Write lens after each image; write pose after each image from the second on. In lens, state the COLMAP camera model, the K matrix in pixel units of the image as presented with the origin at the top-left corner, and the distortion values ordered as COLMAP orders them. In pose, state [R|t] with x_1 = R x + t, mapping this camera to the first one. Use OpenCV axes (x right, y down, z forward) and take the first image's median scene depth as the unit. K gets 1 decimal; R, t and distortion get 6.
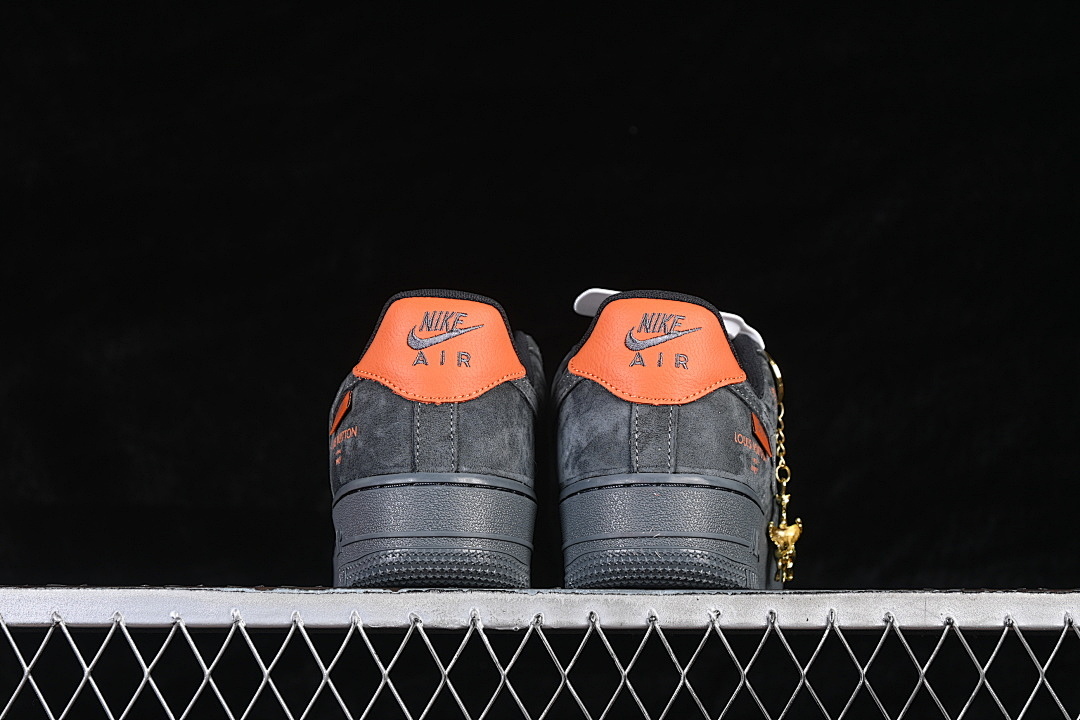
lens RADIAL K [[2274.8, 0, 539.3], [0, 2274.8, 368.6], [0, 0, 1]] dist [0.020552, 0.000000]
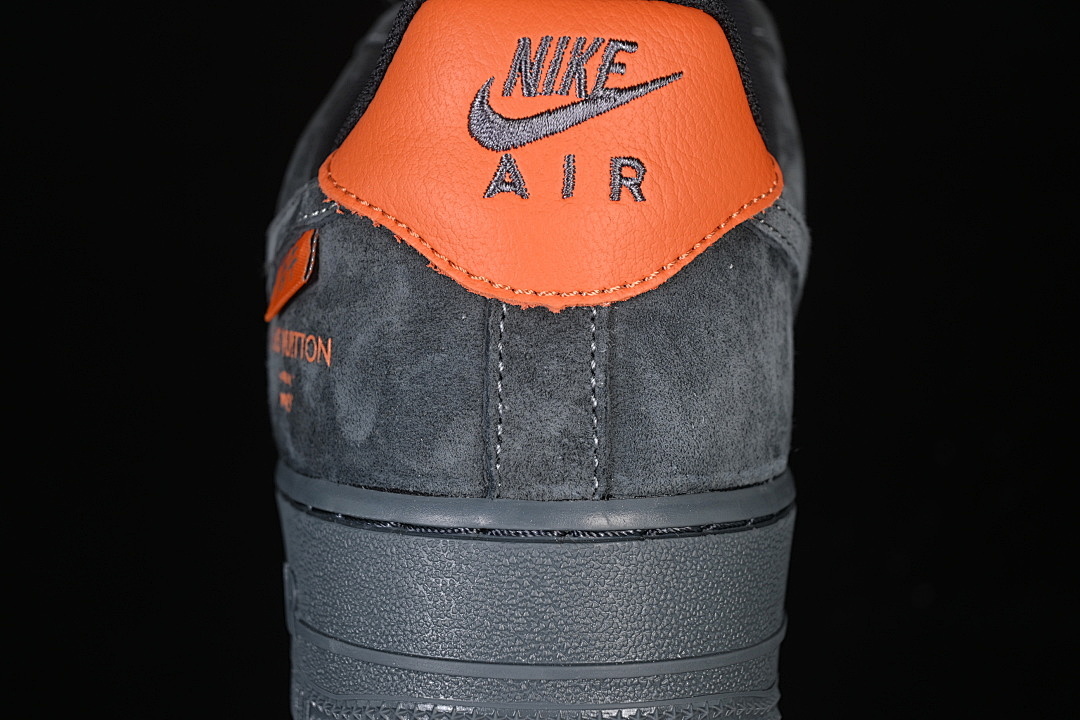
lens RADIAL K [[2274.8, 0, 541.8], [0, 2274.8, 360.5], [0, 0, 1]] dist [0.020552, 0.000000]
pose [[0.999912, 0.012871, -0.003204, -0.045169], [-0.011236, 0.950306, 0.311116, -0.088191], [0.007050, -0.311052, 0.950367, 0.651905]]
